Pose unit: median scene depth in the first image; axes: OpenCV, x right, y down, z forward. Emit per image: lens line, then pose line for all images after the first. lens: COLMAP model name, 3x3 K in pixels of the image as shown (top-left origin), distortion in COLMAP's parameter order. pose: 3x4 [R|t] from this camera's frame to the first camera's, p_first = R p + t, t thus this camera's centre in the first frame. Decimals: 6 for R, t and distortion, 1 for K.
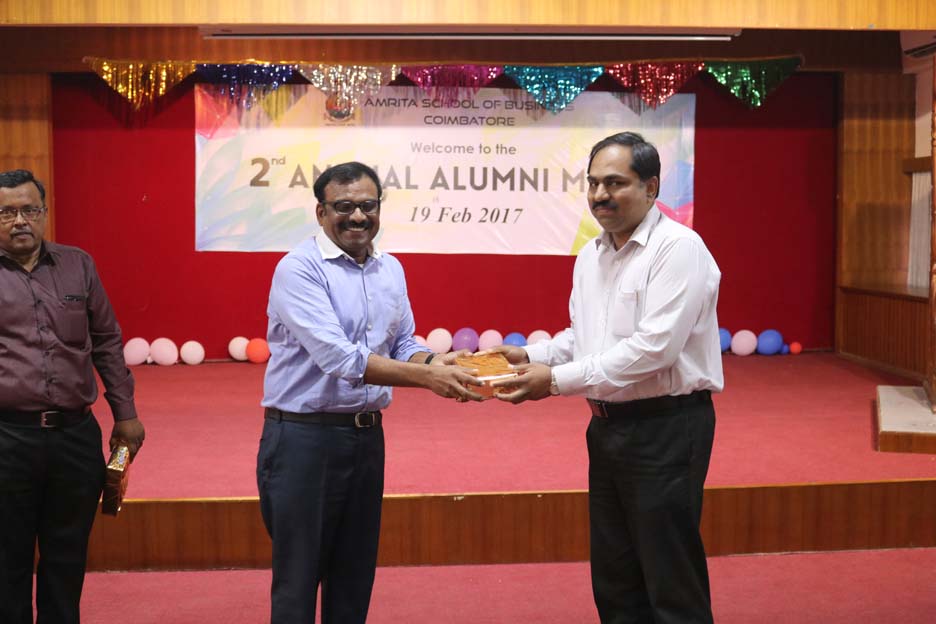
lens RADIAL K [[1108.3, 0, 469.0], [0, 1108.3, 311.0], [0, 0, 1]] dist [-0.076749, 0.000000]
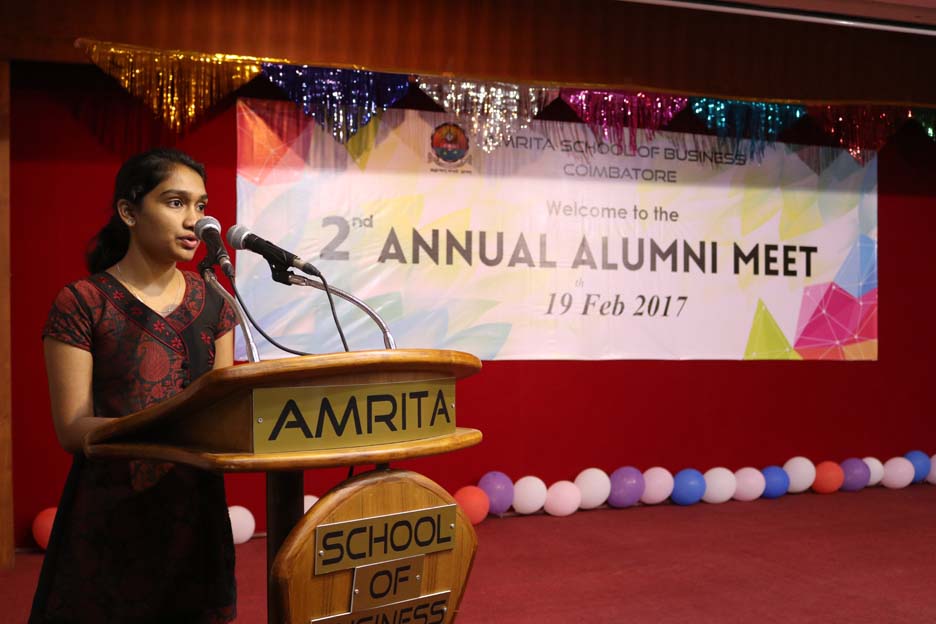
lens RADIAL K [[1108.3, 0, 468.9], [0, 1108.3, 311.9], [0, 0, 1]] dist [-0.076749, 0.000000]
pose [[0.960618, 0.000861, 0.277873, -0.294115], [0.022981, 0.996323, -0.082533, -0.026804], [-0.276922, 0.085668, 0.957066, 0.357248]]
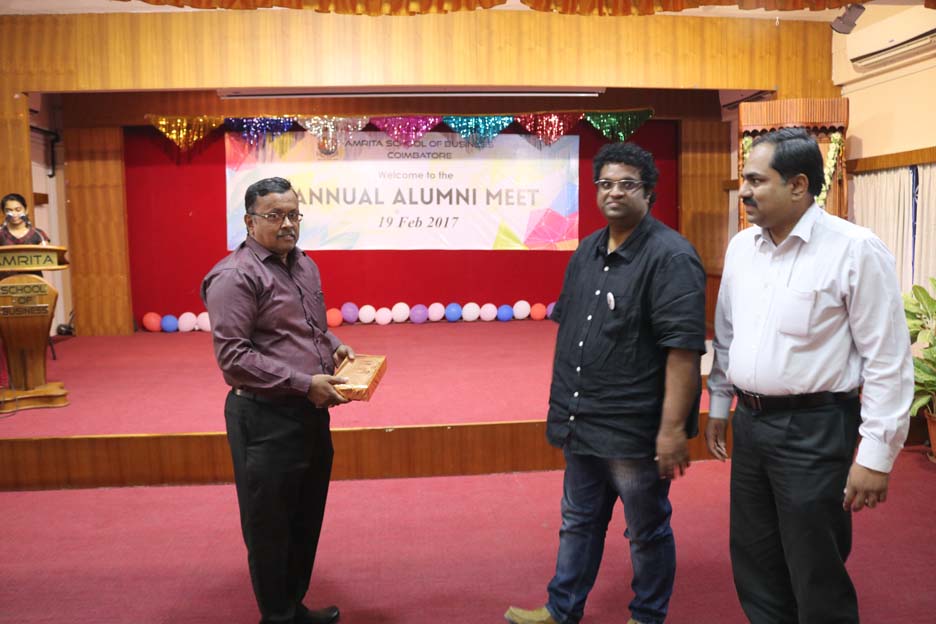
lens RADIAL K [[755.2, 0, 465.9], [0, 755.2, 313.3], [0, 0, 1]] dist [-0.148618, 0.083539]
pose [[0.999386, -0.014218, 0.032013, 0.025975], [0.013127, 0.999334, 0.034038, -0.002391], [-0.032476, -0.033597, 0.998908, 0.034311]]
